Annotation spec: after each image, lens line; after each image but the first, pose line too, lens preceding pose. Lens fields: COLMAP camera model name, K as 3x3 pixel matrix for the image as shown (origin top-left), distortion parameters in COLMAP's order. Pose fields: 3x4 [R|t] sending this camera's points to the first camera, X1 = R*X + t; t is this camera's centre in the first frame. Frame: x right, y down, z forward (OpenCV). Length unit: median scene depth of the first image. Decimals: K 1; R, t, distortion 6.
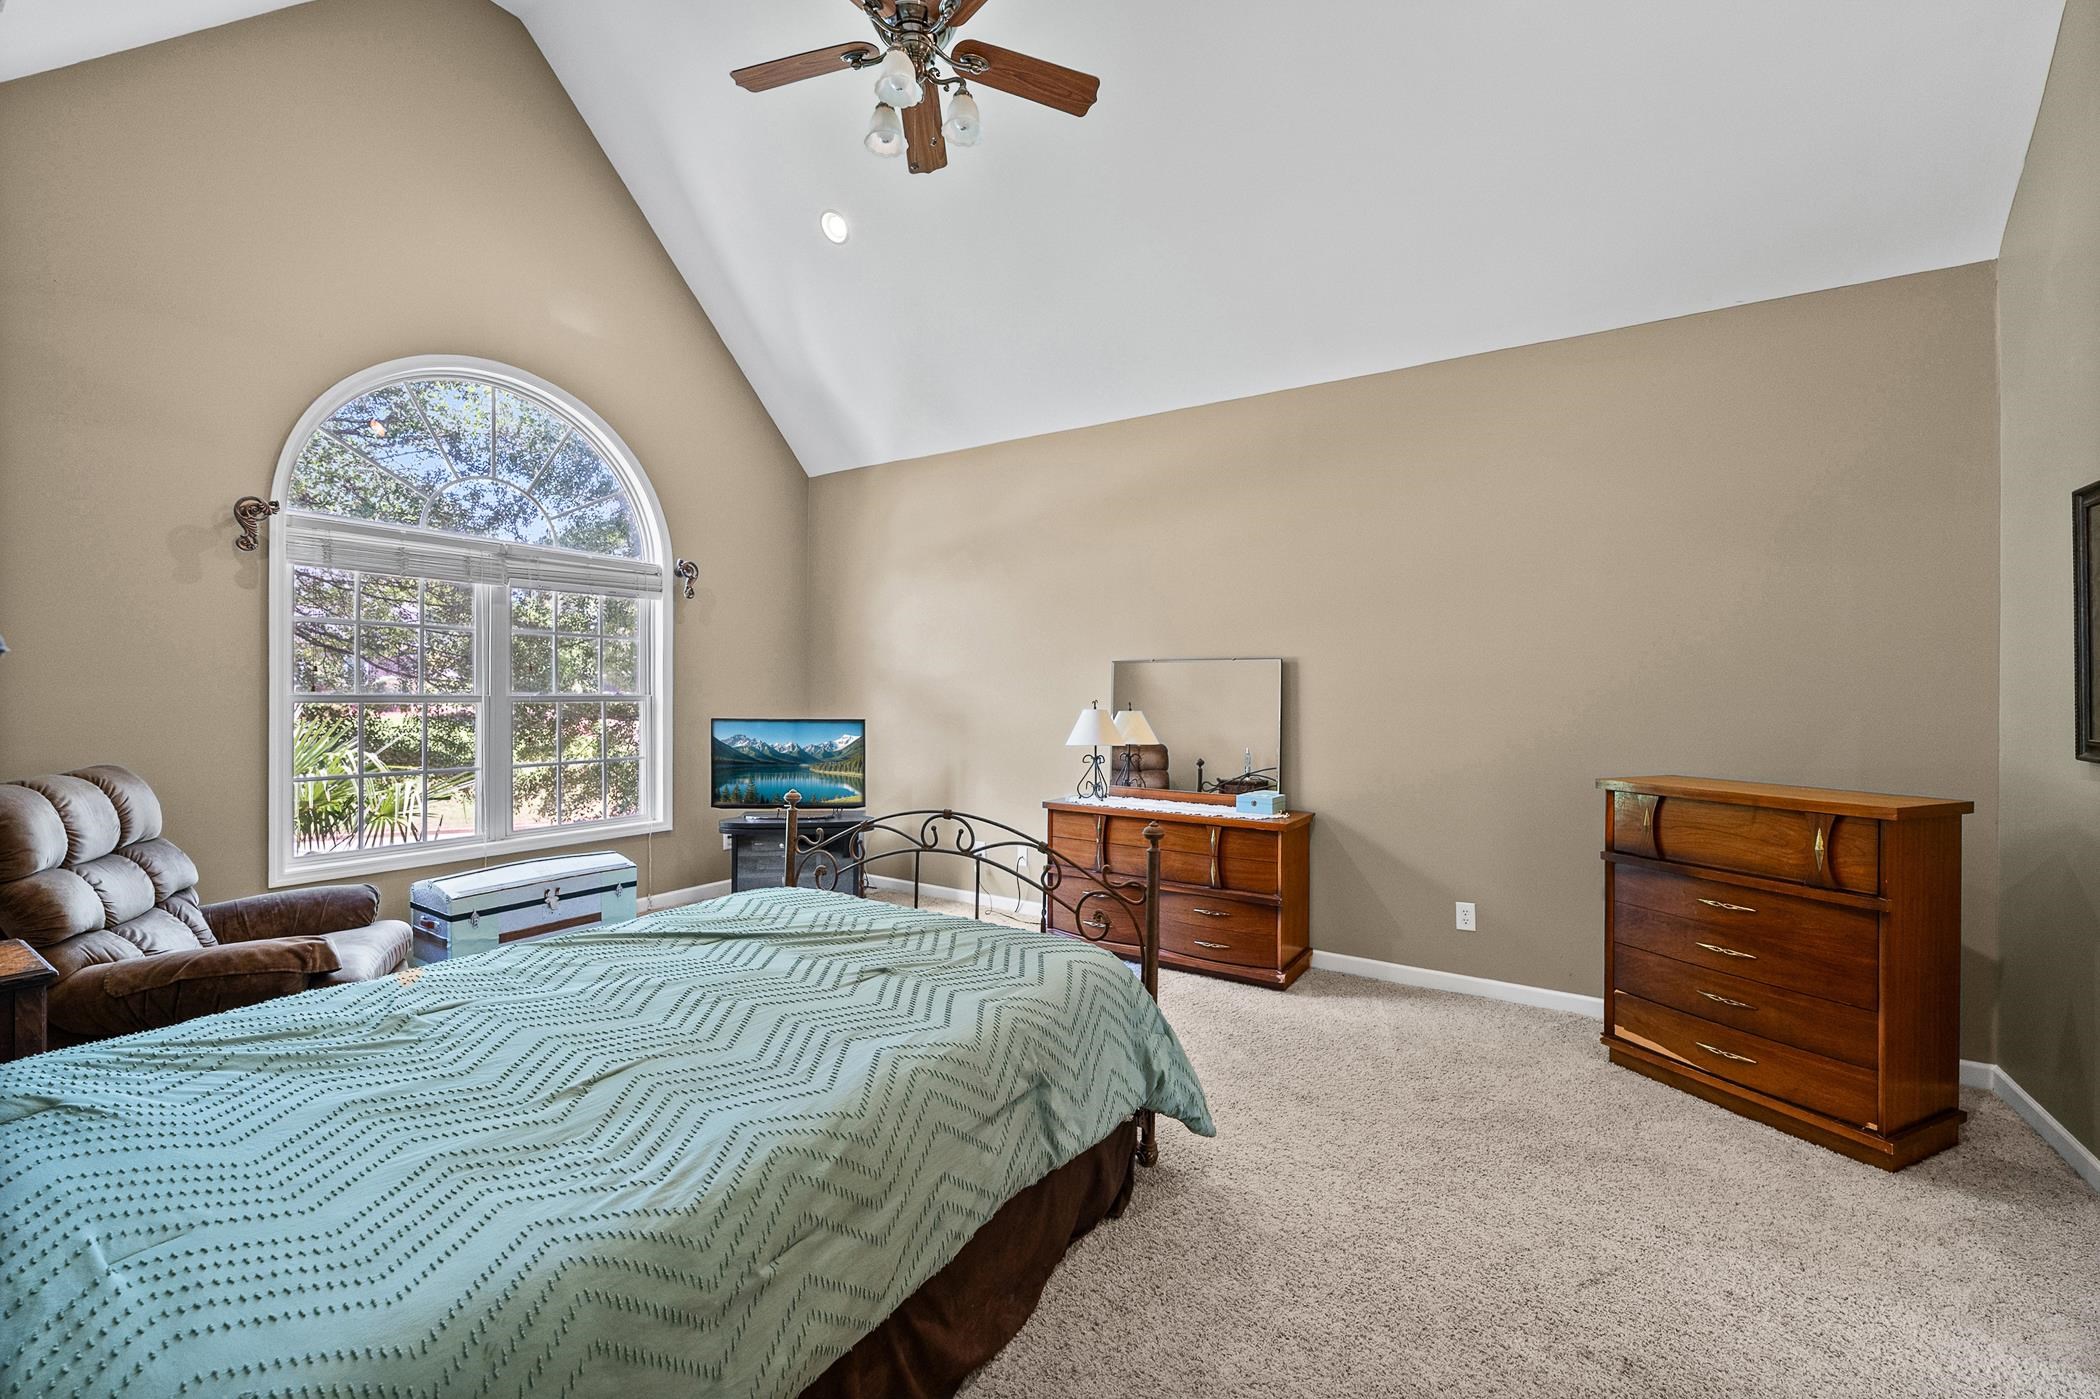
lens RADIAL K [[836.3, 0, 1059.6], [0, 836.3, 694.4], [0, 0, 1]] dist [-0.003062, 0.000171]
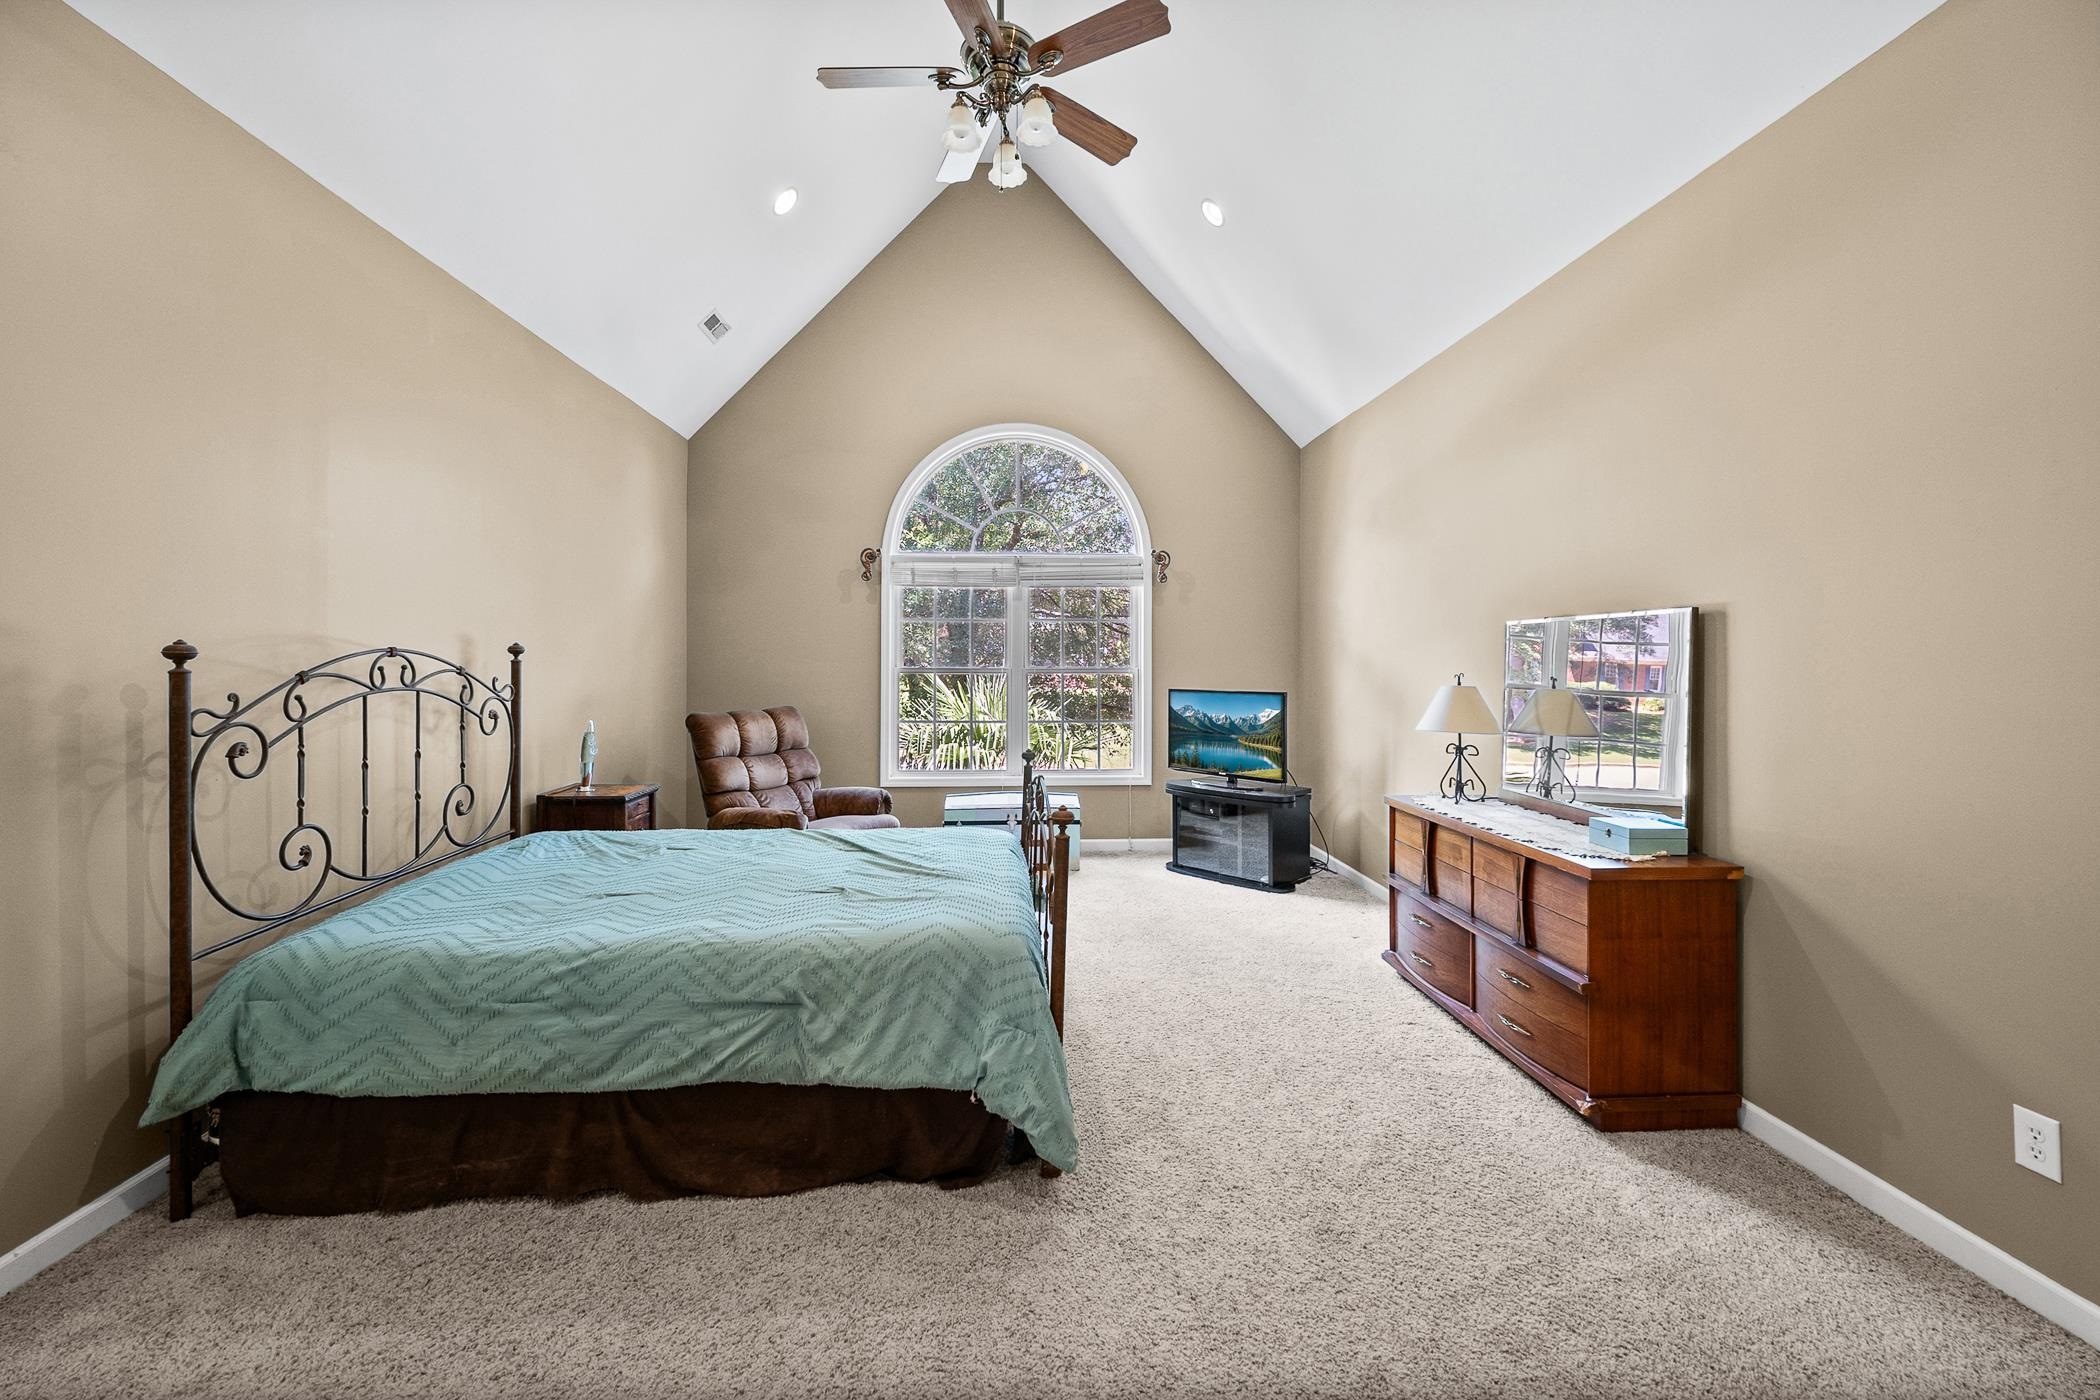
lens RADIAL K [[836.3, 0, 1054.7], [0, 836.3, 663.1], [0, 0, 1]] dist [-0.003062, 0.000171]
pose [[0.592689, -0.006382, -0.805406, 0.395739], [0.000386, 0.999971, -0.007639, 0.002507], [0.805432, 0.004217, 0.592674, 0.212351]]
